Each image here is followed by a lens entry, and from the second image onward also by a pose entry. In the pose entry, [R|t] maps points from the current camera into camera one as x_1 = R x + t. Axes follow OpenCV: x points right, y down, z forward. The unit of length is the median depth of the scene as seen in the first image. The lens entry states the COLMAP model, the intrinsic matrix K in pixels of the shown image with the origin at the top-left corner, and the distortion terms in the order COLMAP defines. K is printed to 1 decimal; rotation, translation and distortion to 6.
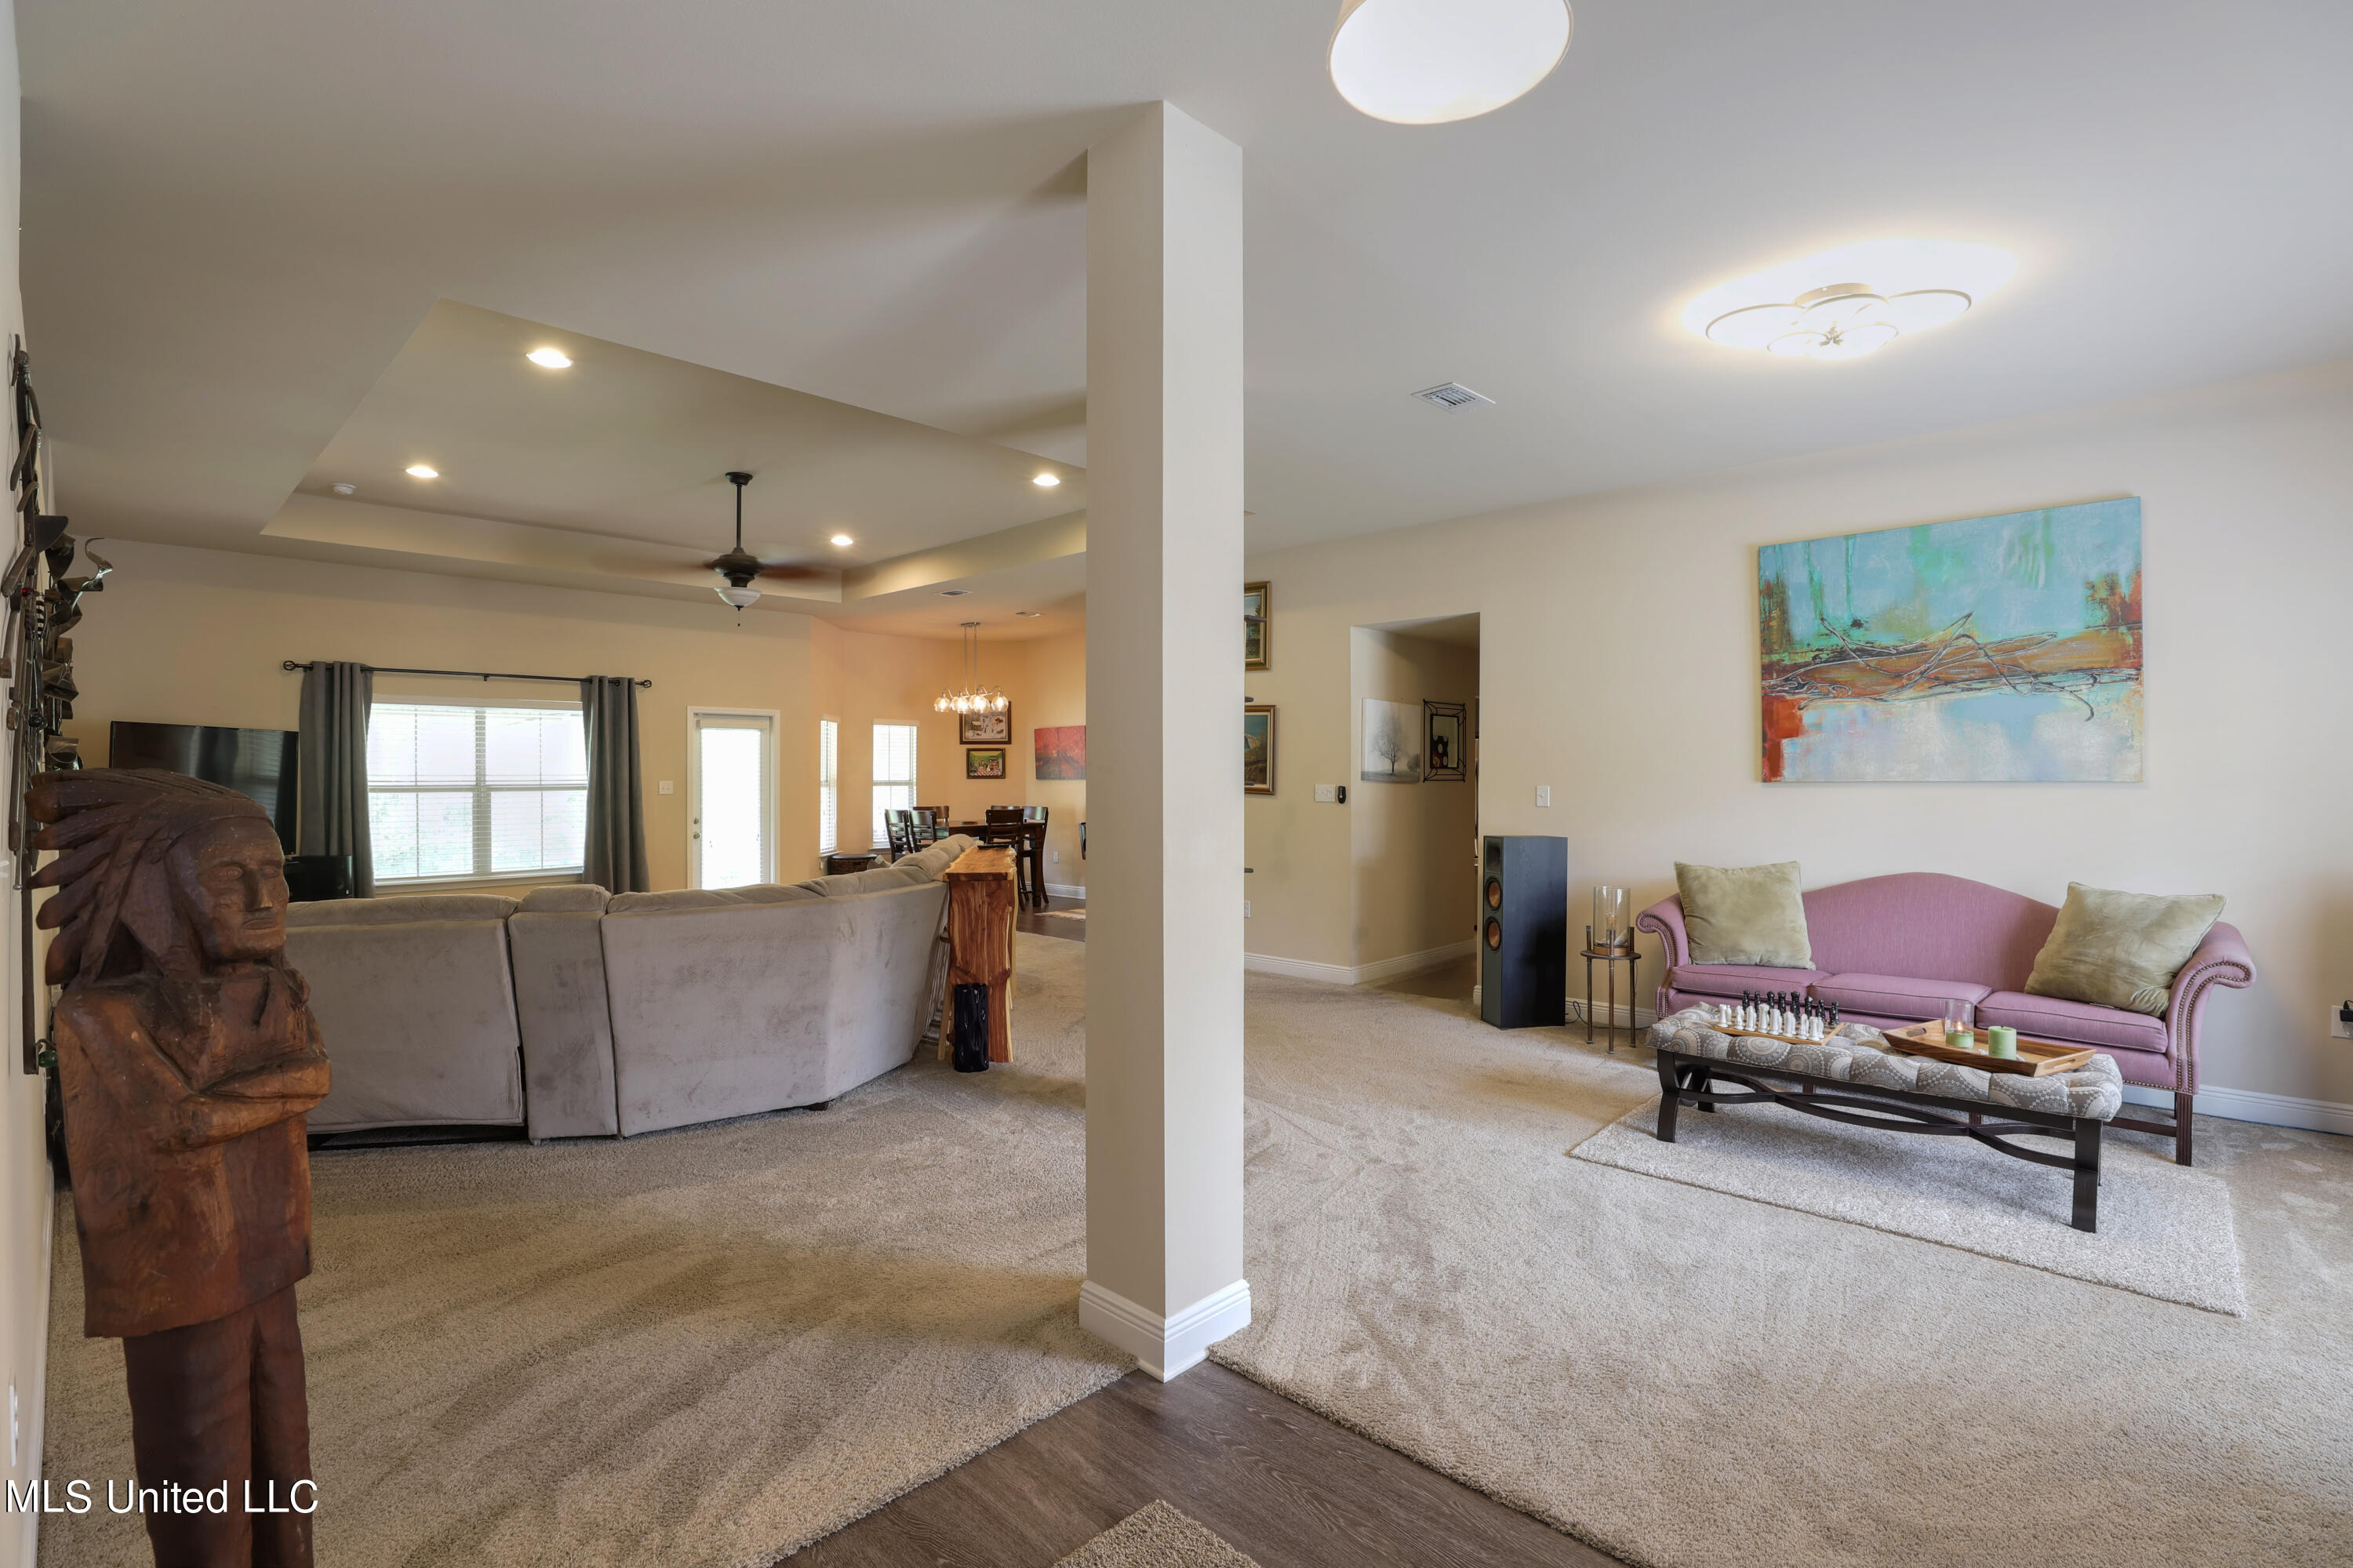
lens RADIAL K [[1072.3, 0, 1188.3], [0, 1072.3, 781.1], [0, 0, 1]] dist [-0.047435, 0.013436]
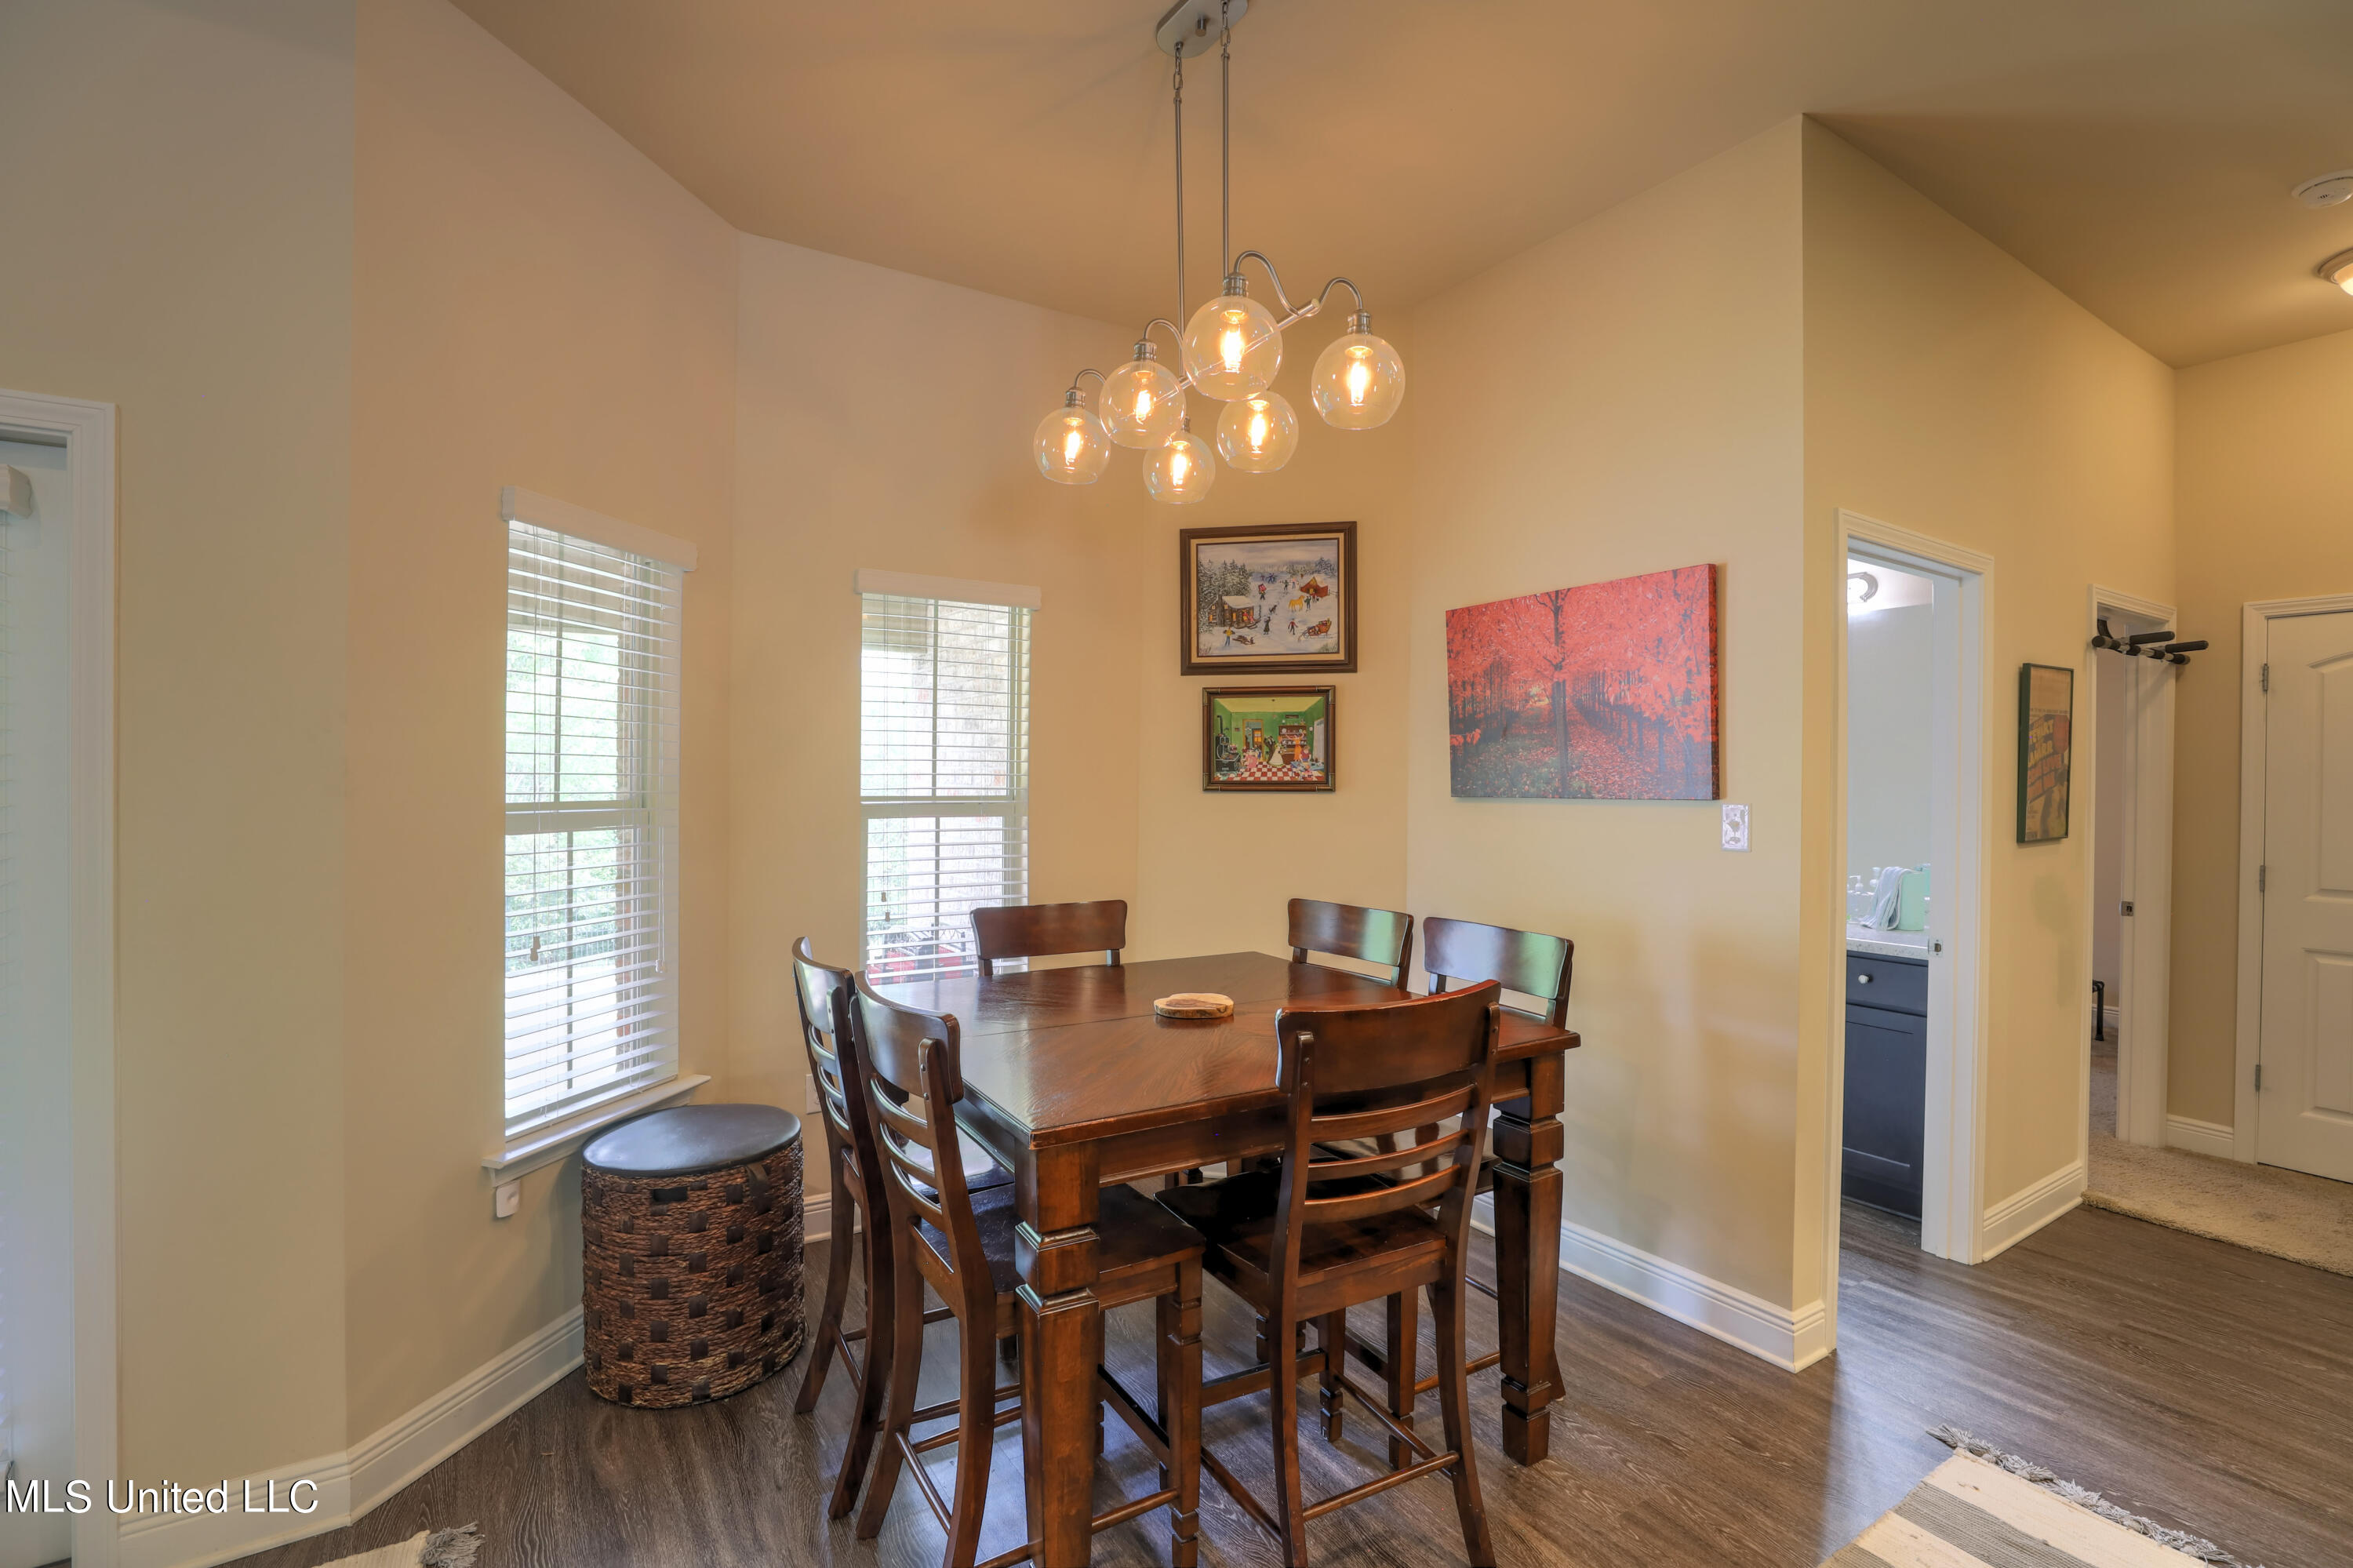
lens RADIAL K [[1072.3, 0, 1188.3], [0, 1072.3, 781.1], [0, 0, 1]] dist [-0.047435, 0.013436]
pose [[0.968329, 0.002563, -0.249664, -0.335484], [-0.004443, 0.999966, -0.006968, -0.007660], [0.249638, 0.007857, 0.968307, 1.738335]]
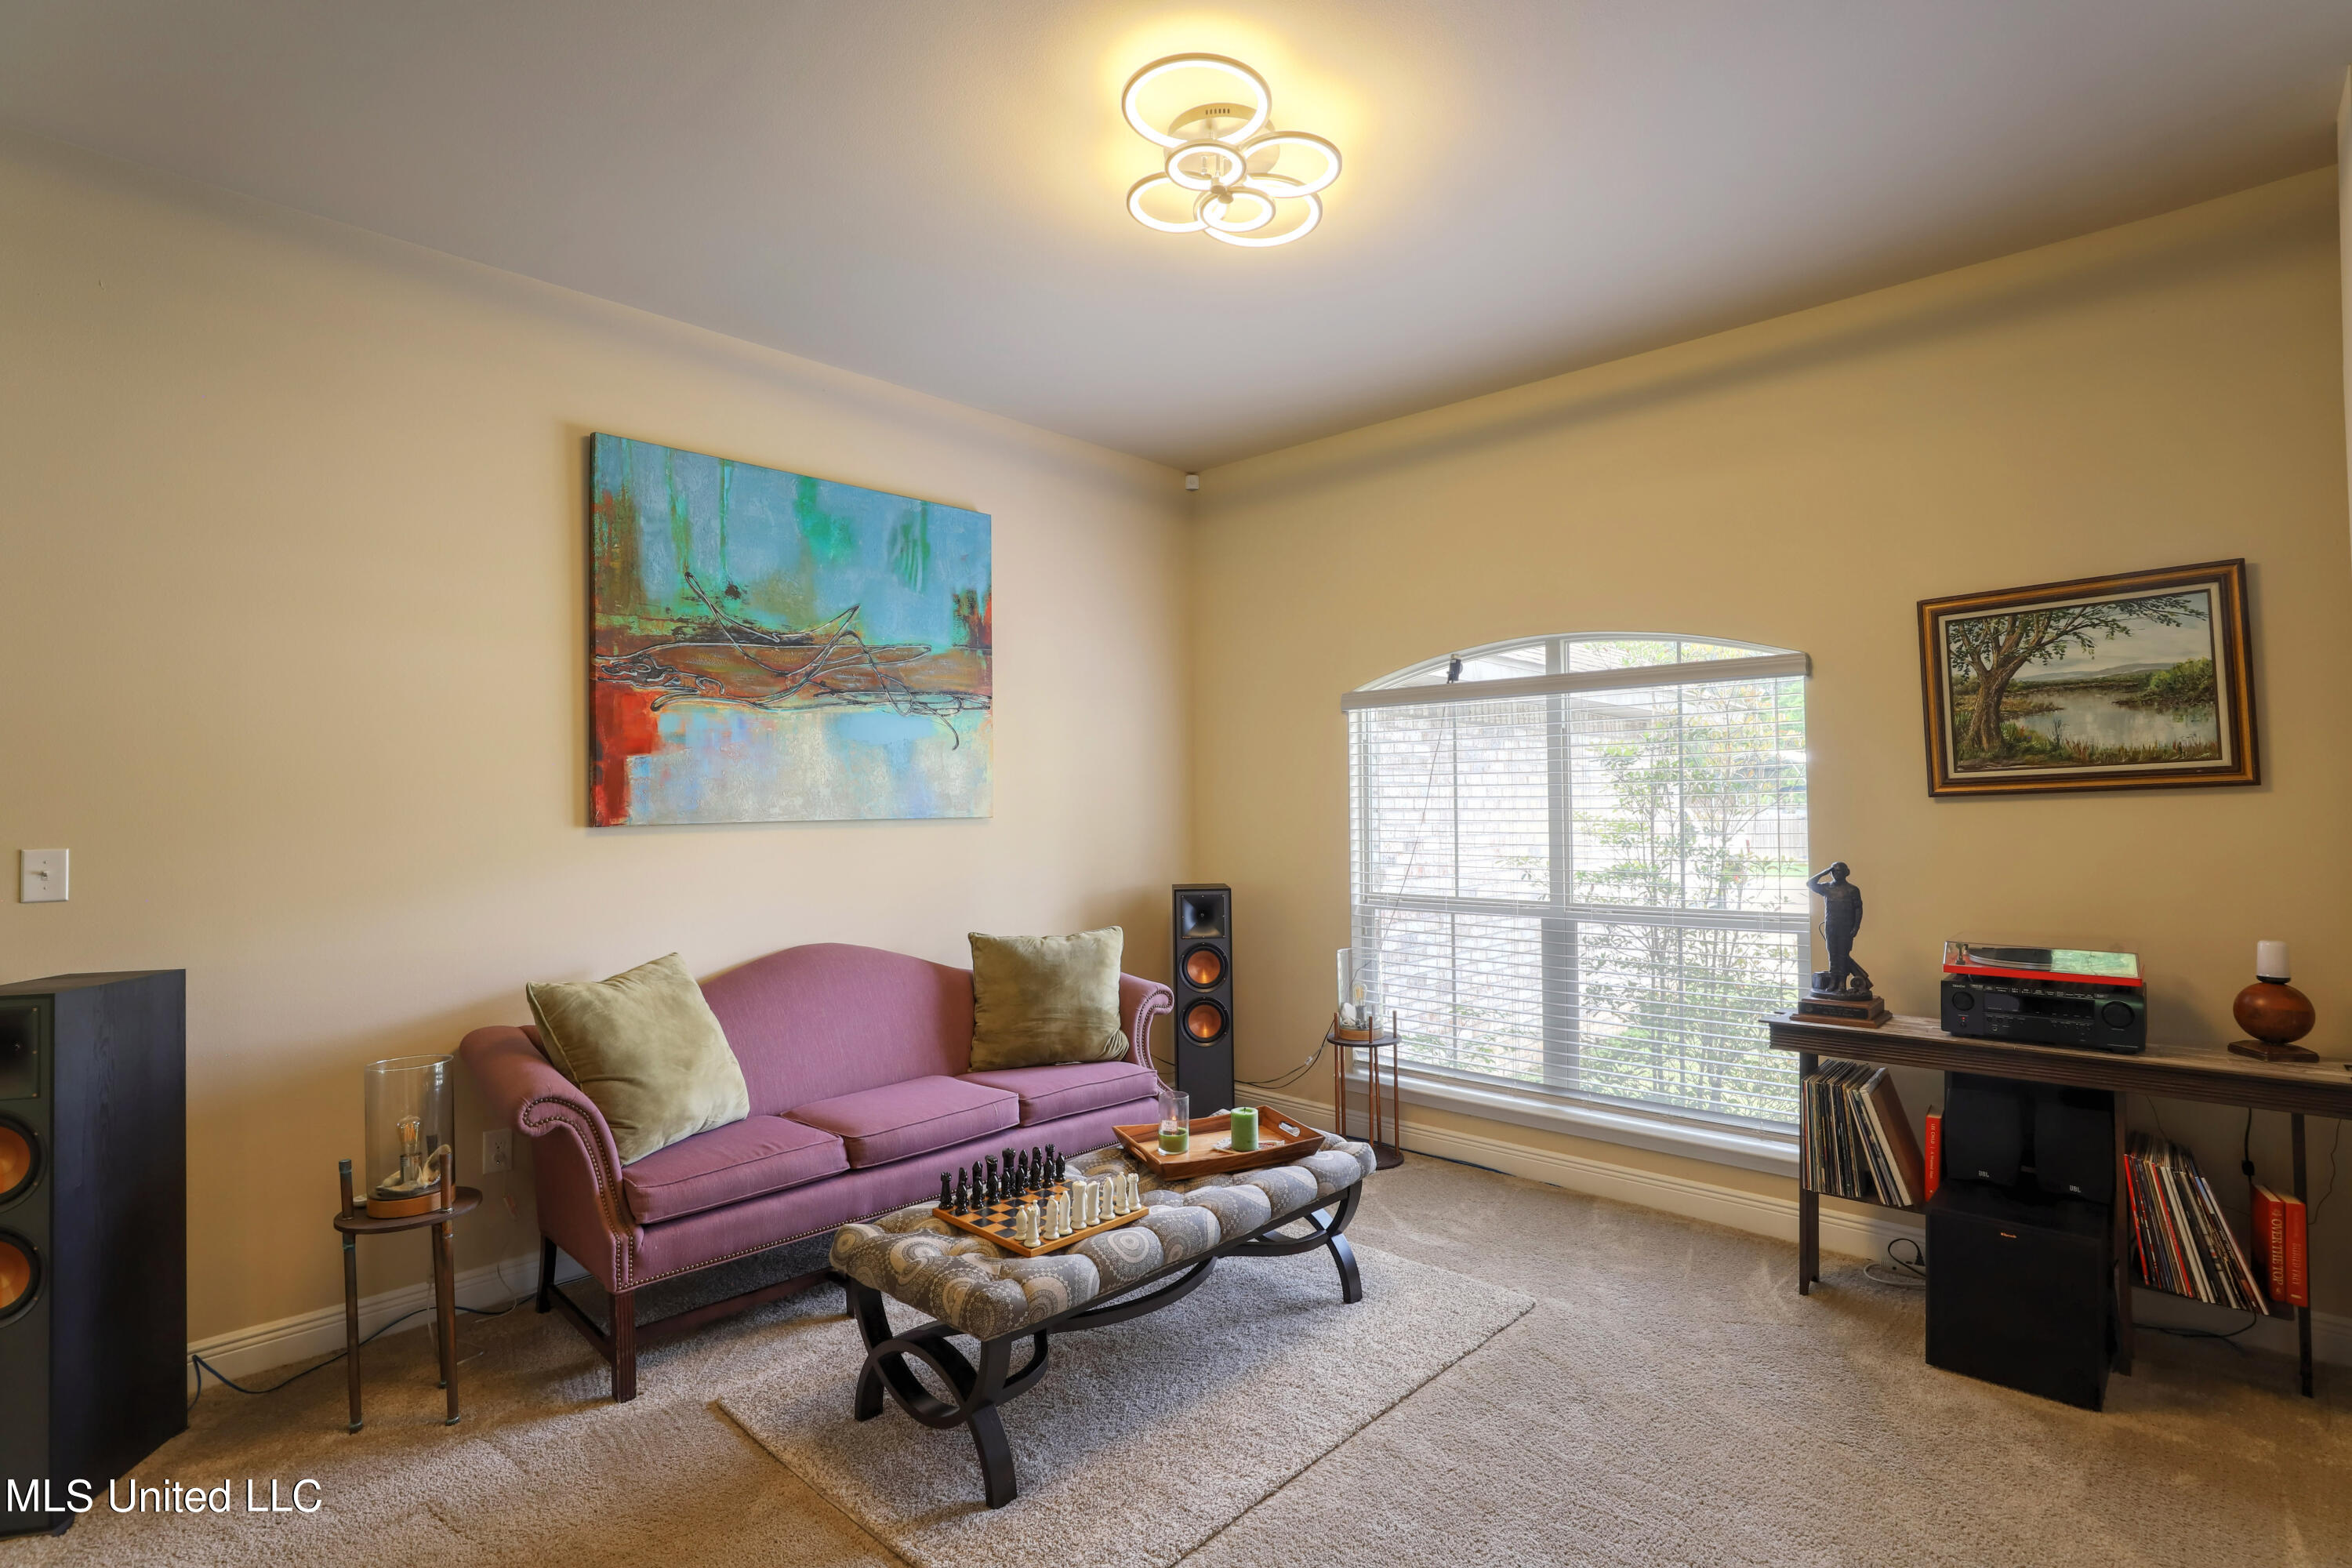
lens RADIAL K [[1131.3, 0, 1189.4], [0, 1131.3, 783.0], [0, 0, 1]] dist [-0.045941, 0.016072]
pose [[0.008660, 0.022434, 0.999711, -0.083803], [0.017182, 0.999597, -0.022580, -0.003700], [-0.999815, 0.017372, 0.008271, 0.677164]]
